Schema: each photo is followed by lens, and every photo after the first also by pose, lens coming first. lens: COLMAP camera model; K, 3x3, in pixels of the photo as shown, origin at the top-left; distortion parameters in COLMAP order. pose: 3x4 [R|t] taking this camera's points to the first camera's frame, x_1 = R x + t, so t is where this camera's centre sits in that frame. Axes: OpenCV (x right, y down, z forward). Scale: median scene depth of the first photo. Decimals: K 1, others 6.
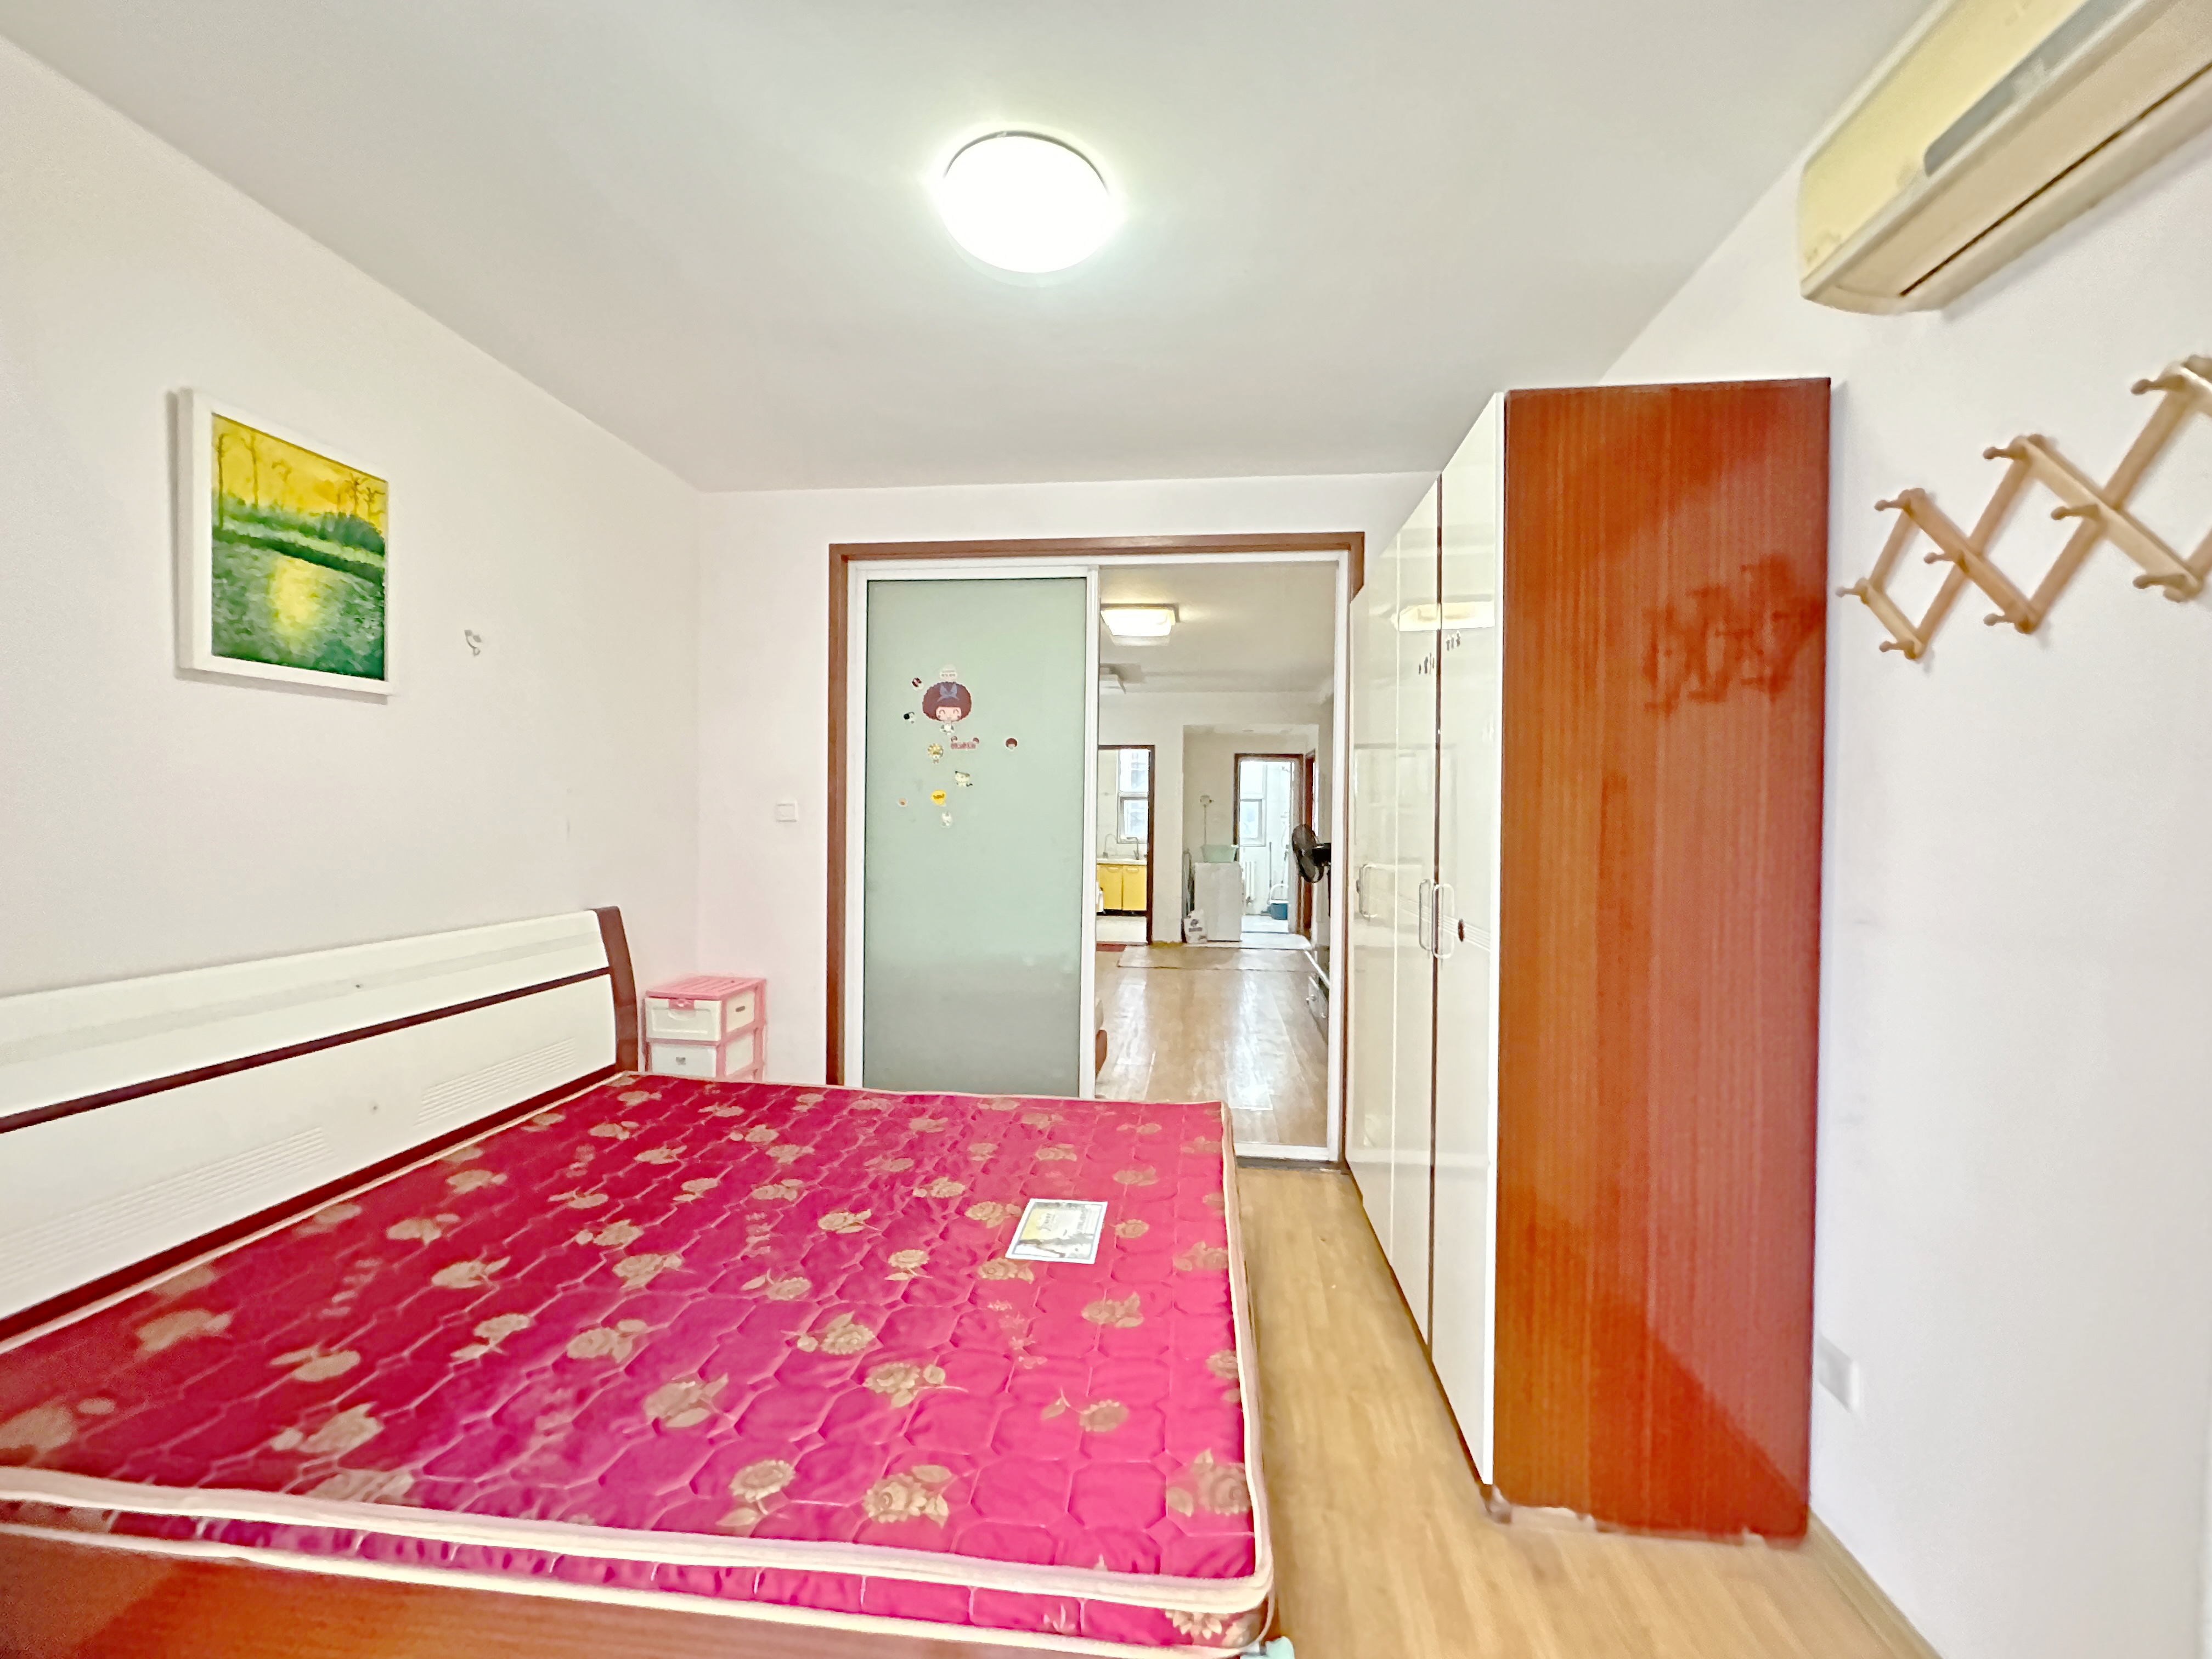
lens RADIAL K [[887.6, 0, 1115.8], [0, 887.6, 831.6], [0, 0, 1]] dist [-0.003273, -0.000120]
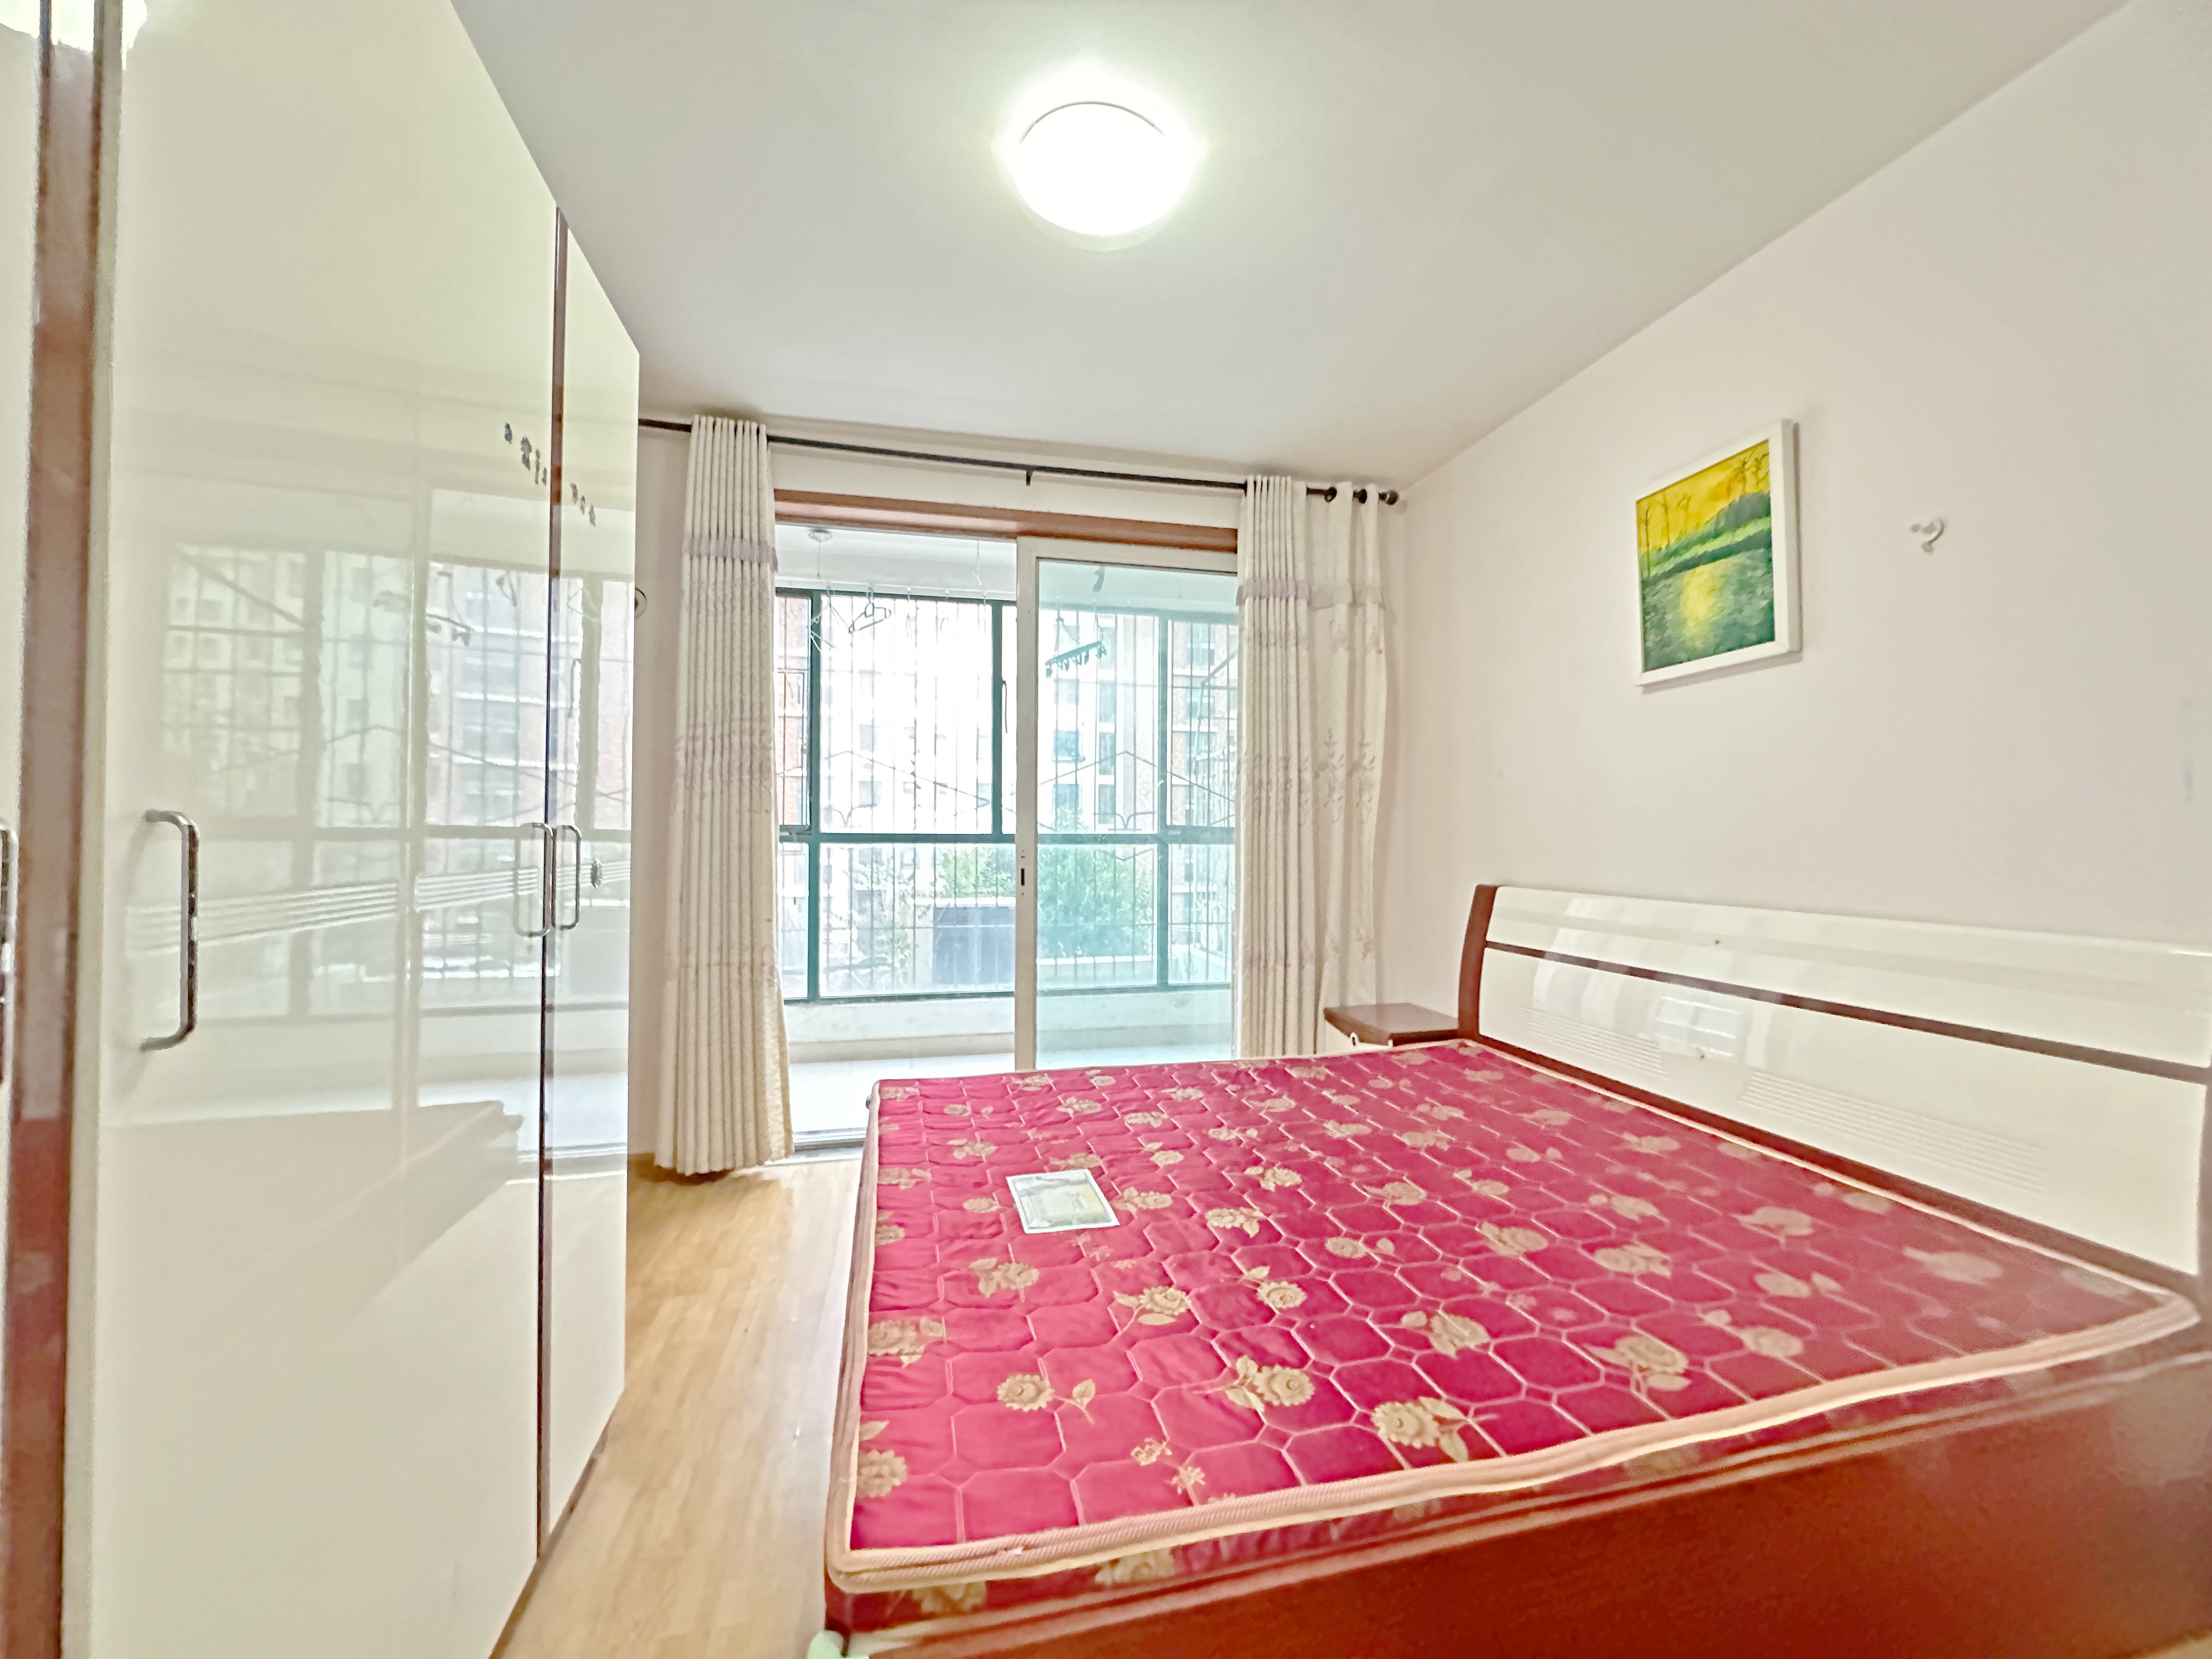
lens RADIAL K [[887.6, 0, 1112.8], [0, 887.6, 817.6], [0, 0, 1]] dist [-0.003273, -0.000120]
pose [[-0.943132, -0.022790, -0.331637, 0.199486], [-0.021085, 0.999740, -0.008737, 0.053085], [0.331749, -0.001248, -0.943367, 1.871888]]
